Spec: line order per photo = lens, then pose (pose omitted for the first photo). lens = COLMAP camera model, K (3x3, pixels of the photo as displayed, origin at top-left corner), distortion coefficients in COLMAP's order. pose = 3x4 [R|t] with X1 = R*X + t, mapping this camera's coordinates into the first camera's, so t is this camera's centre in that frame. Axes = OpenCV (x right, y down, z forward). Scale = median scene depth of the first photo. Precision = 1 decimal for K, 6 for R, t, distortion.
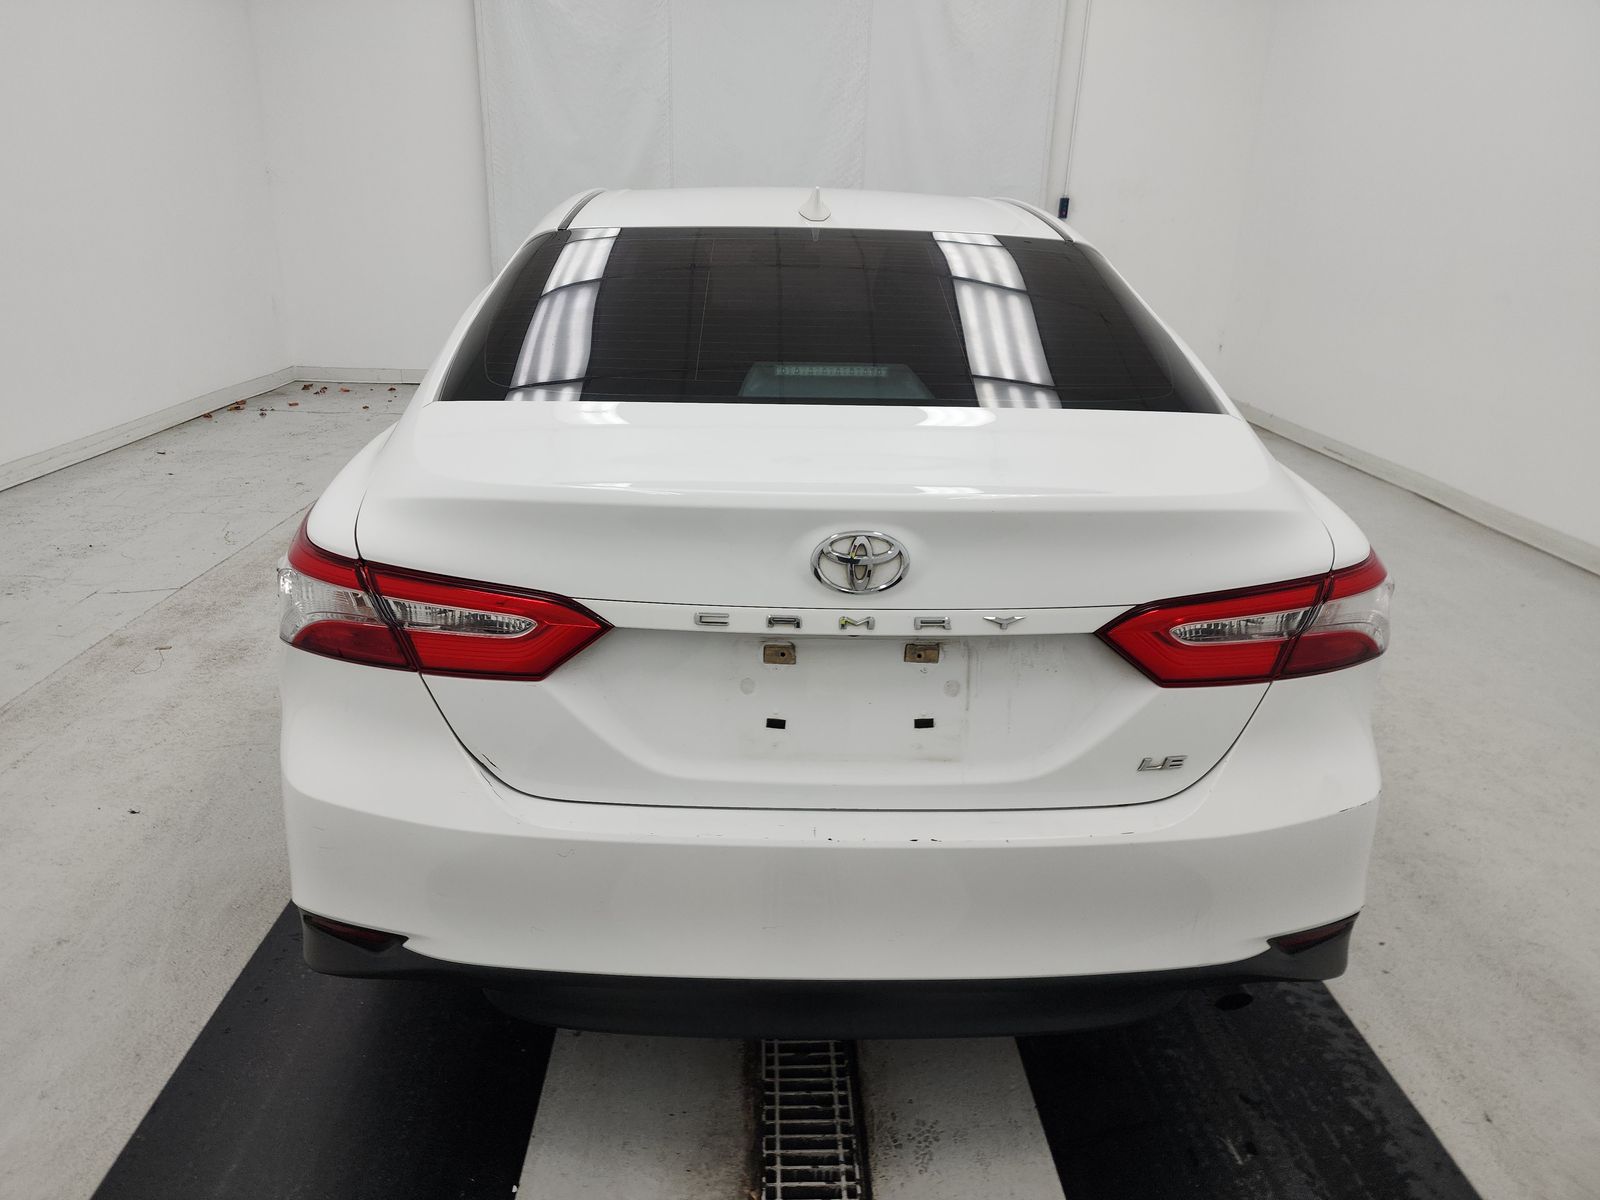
lens RADIAL K [[1082.8, 0, 798.6], [0, 1082.8, 597.9], [0, 0, 1]] dist [0.048940, -0.036980]
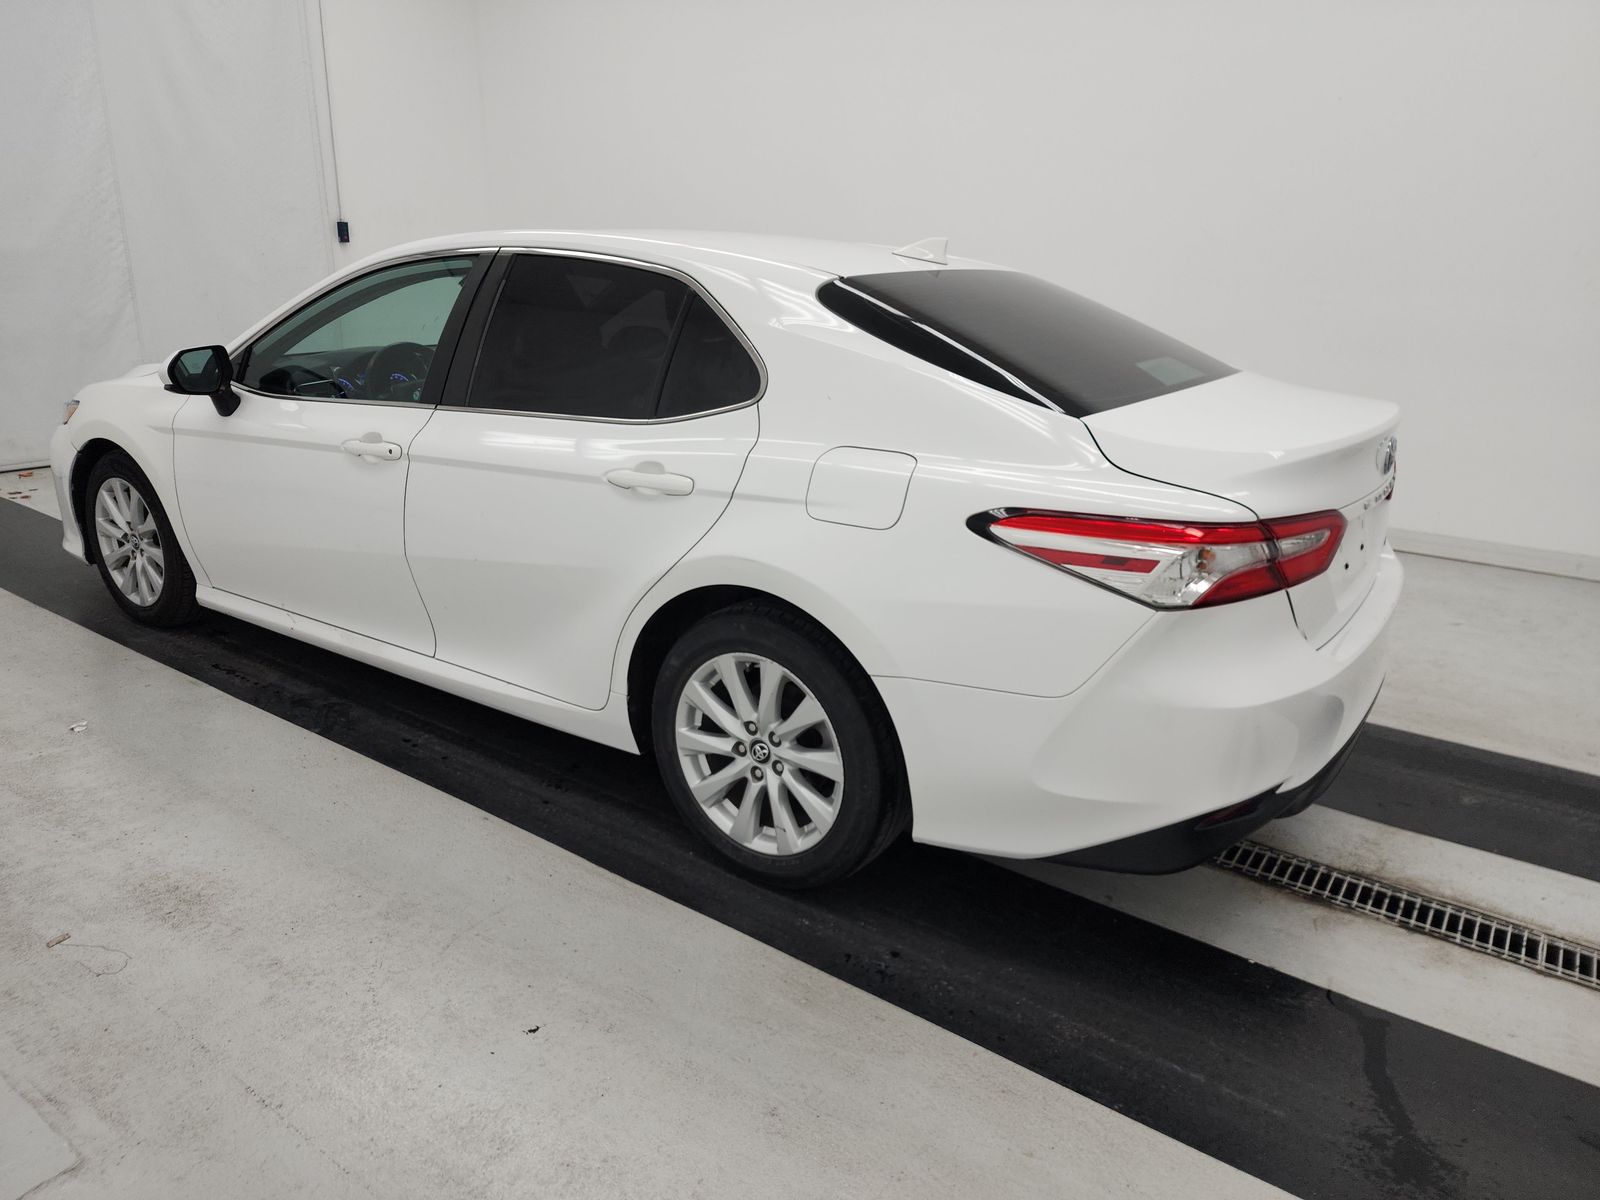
lens RADIAL K [[1082.8, 0, 797.2], [0, 1082.8, 601.2], [0, 0, 1]] dist [0.048940, -0.036980]
pose [[0.593179, -0.254547, 0.763770, -0.812449], [0.262979, 0.957922, 0.115012, -0.109847], [-0.760908, 0.132633, 0.635160, 0.261905]]
